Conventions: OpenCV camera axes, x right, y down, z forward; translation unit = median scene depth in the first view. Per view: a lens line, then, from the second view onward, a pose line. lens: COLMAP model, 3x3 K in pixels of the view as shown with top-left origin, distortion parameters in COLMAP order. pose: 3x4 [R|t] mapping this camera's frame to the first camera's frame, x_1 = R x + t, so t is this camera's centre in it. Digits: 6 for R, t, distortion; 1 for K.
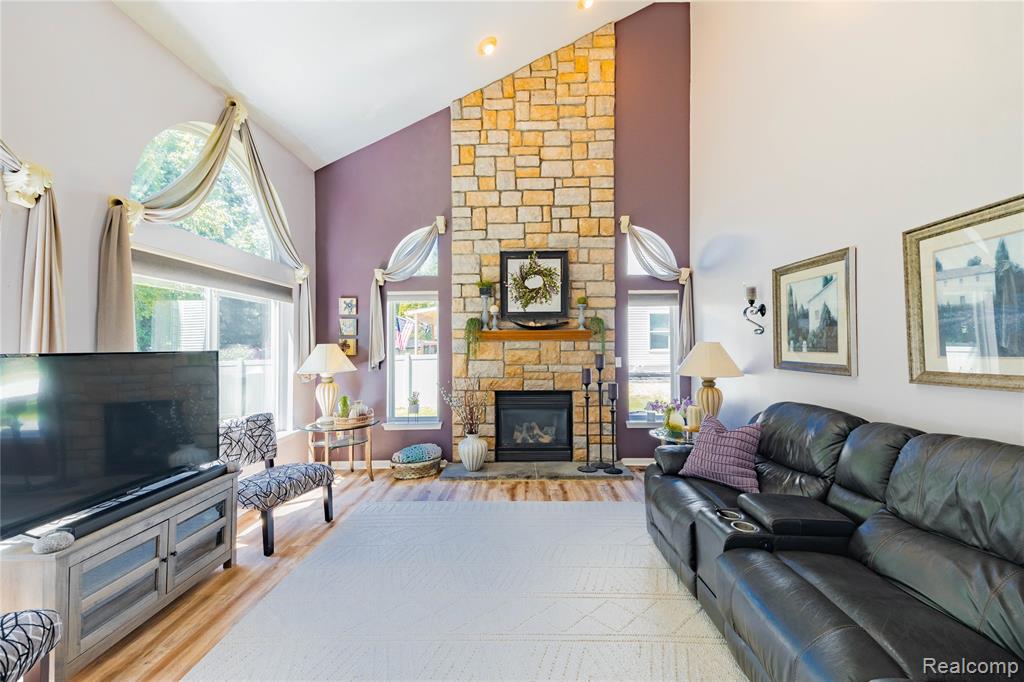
lens RADIAL K [[428.1, 0, 526.7], [0, 428.1, 337.7], [0, 0, 1]] dist [0.060513, -0.022165]
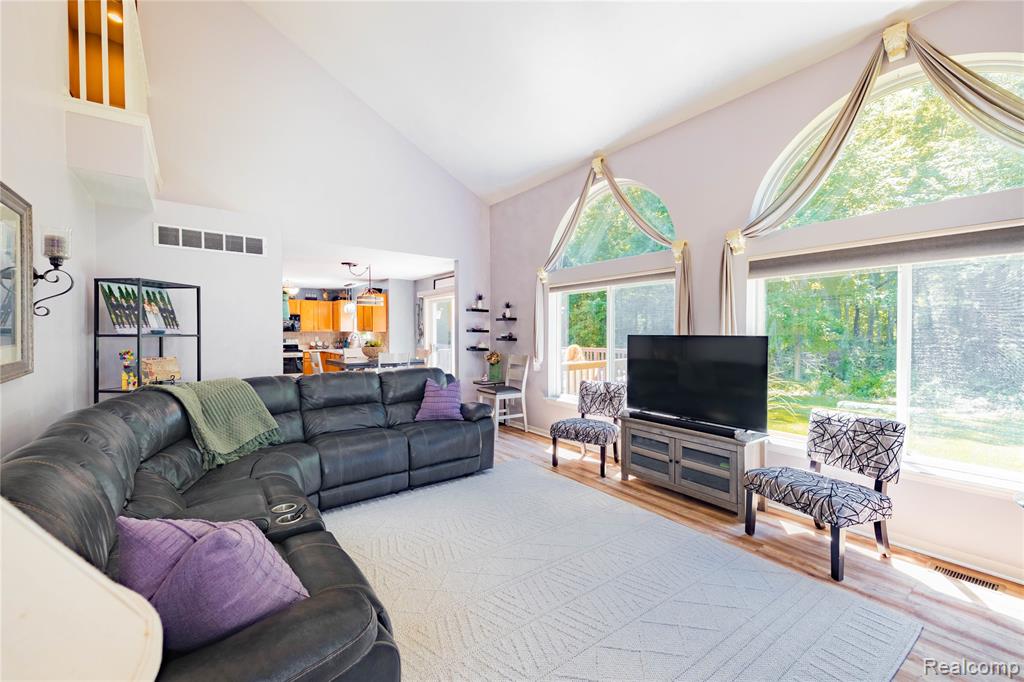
lens RADIAL K [[417.8, 0, 512.8], [0, 417.8, 338.2], [0, 0, 1]] dist [0.058956, -0.022450]
pose [[-0.808281, 0.012975, -0.588654, 0.270249], [0.012280, 0.999911, 0.005179, 0.012802], [0.588669, -0.003042, -0.808368, 0.890933]]
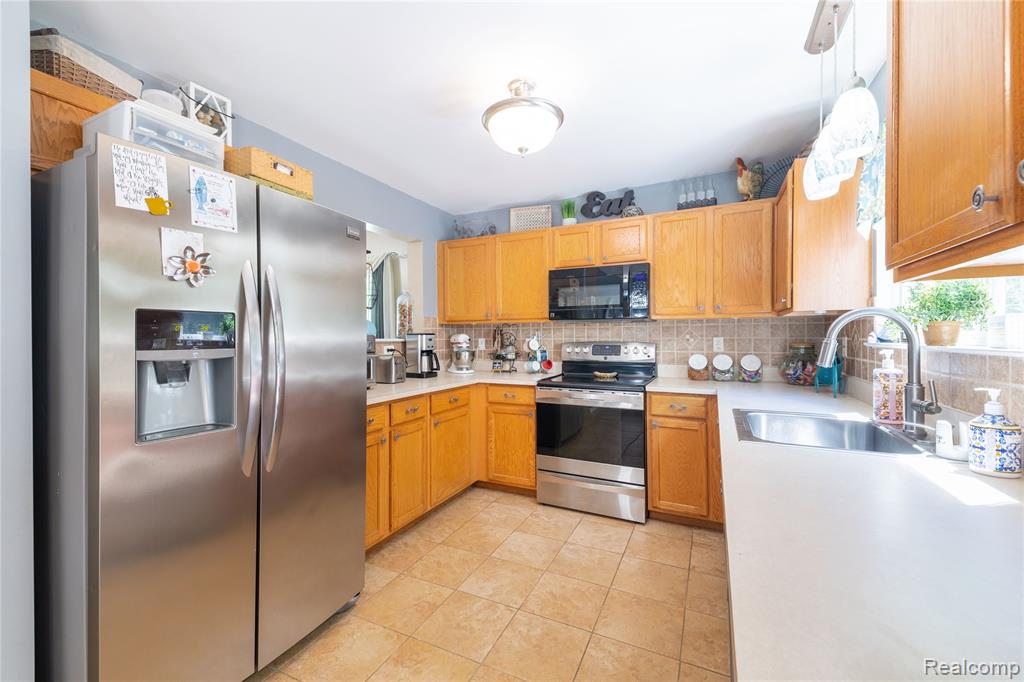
lens RADIAL K [[418.5, 0, 508.4], [0, 418.5, 337.8], [0, 0, 1]] dist [0.052661, -0.021032]
pose [[-0.892980, 0.009248, 0.450000, -0.211098], [0.003160, 0.999893, -0.014277, 0.012681], [-0.450084, -0.011327, -0.892914, -0.792505]]
